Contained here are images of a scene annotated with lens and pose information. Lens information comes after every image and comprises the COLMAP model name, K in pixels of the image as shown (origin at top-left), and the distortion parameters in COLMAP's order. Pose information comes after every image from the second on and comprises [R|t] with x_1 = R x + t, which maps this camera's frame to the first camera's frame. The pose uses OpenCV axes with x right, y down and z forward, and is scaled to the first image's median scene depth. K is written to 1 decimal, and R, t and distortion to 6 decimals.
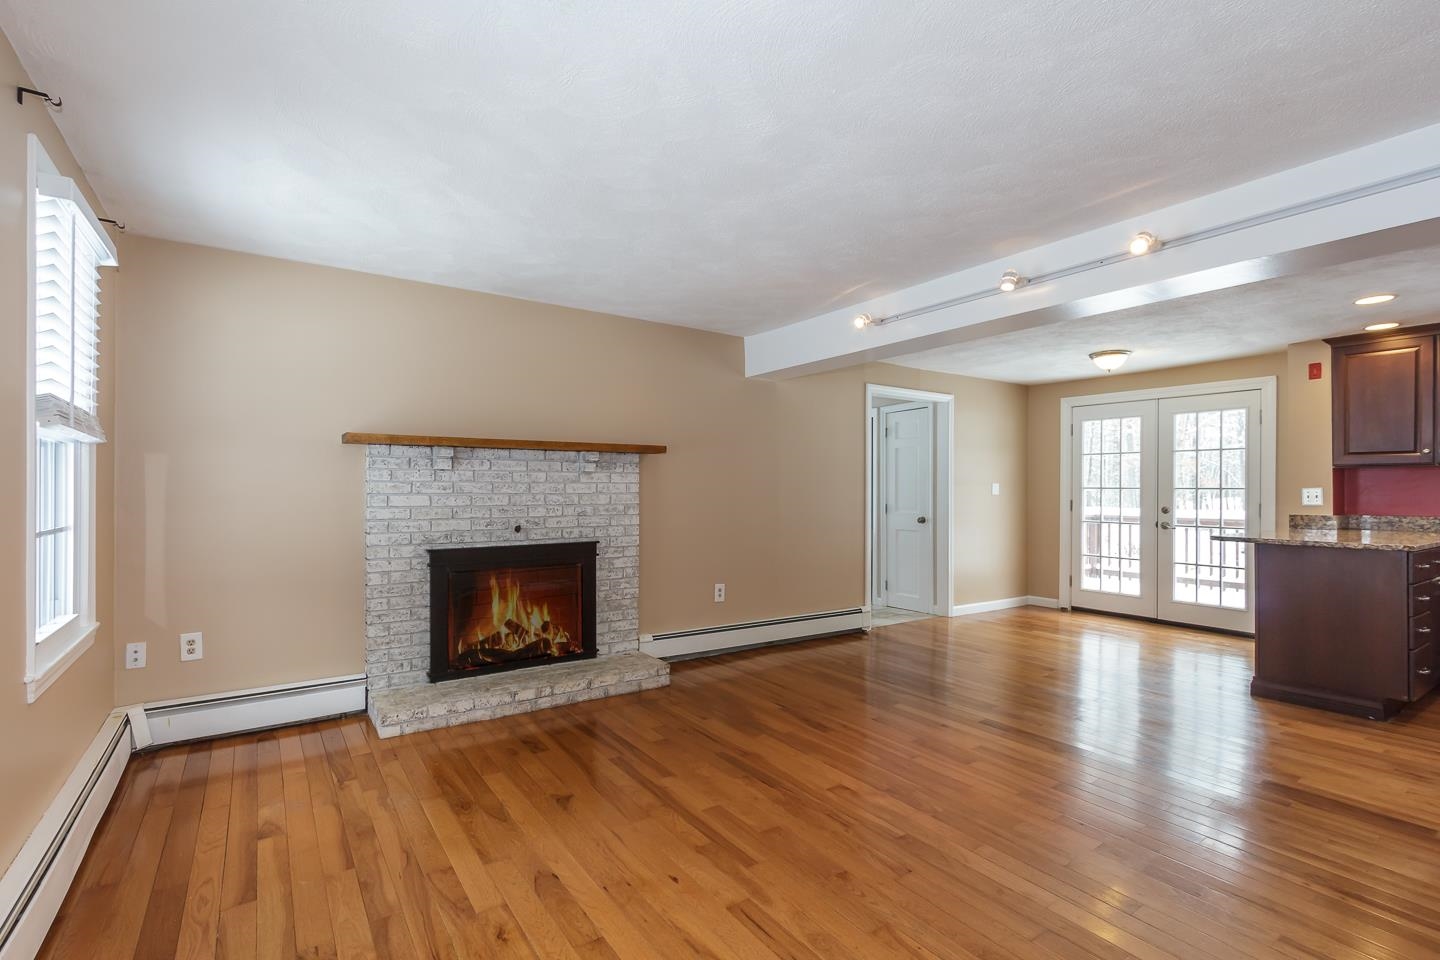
lens RADIAL K [[670.3, 0, 723.5], [0, 670.3, 492.7], [0, 0, 1]] dist [0.000173, -0.000161]
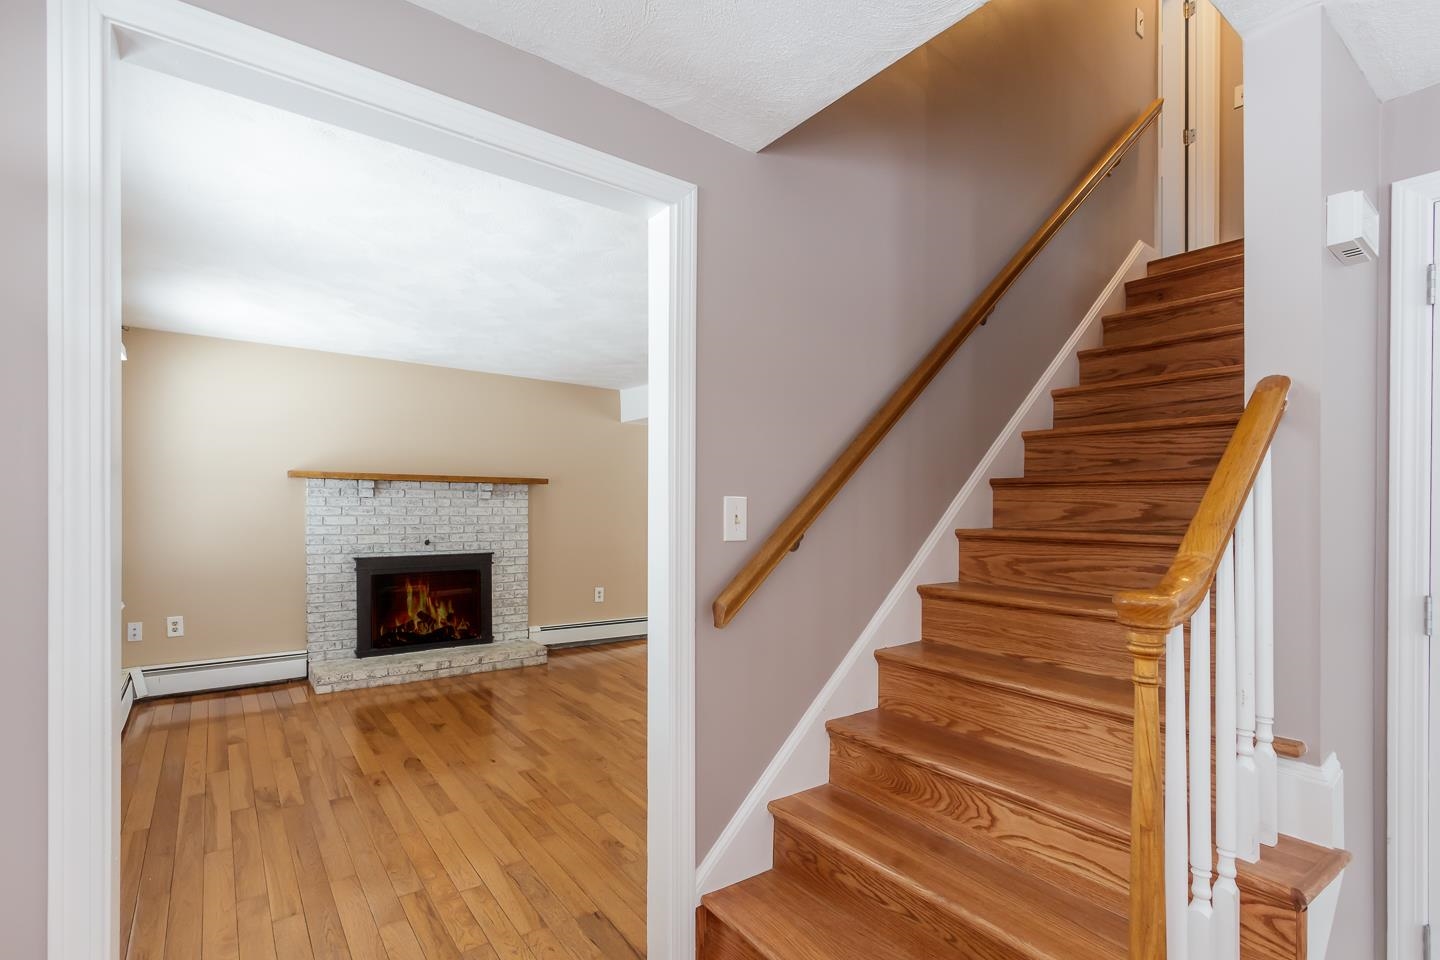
lens RADIAL K [[668.3, 0, 712.2], [0, 668.3, 525.0], [0, 0, 1]] dist [-0.000949, -0.000383]
pose [[0.999409, 0.009571, 0.033001, 0.216961], [-0.010431, 0.999608, 0.025968, -0.020796], [-0.032739, -0.026297, 0.999118, -0.334000]]
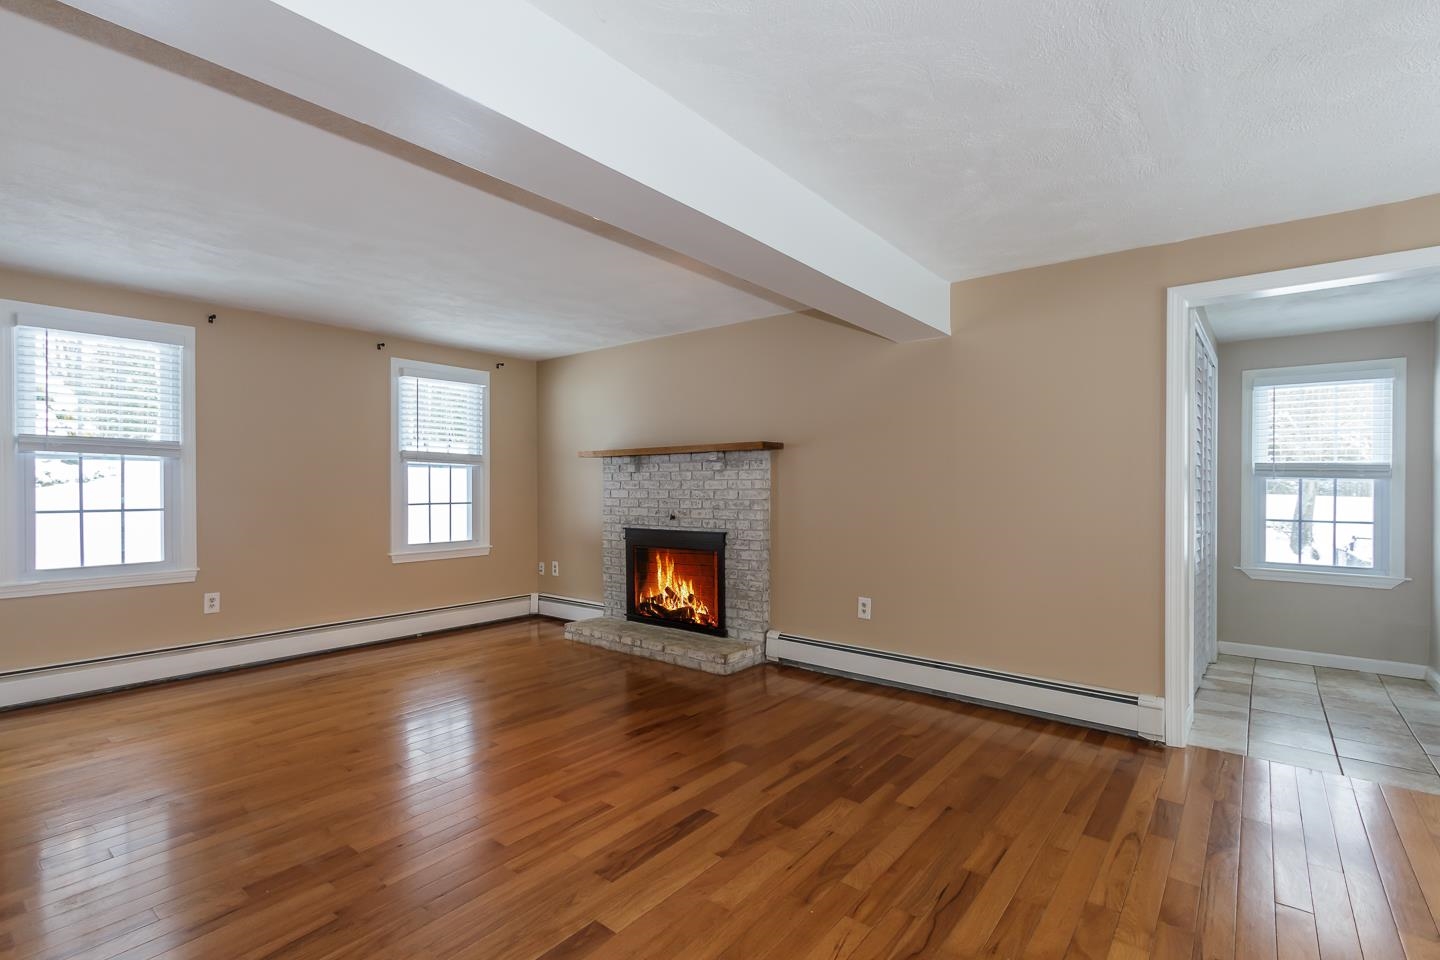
lens RADIAL K [[666.5, 0, 714.2], [0, 666.5, 507.6], [0, 0, 1]] dist [0.002924, 0.000747]
pose [[0.268673, 0.021049, -0.963002, 0.987202], [-0.009130, 0.999772, 0.019305, 0.011689], [0.963188, 0.003605, 0.268804, 0.786799]]
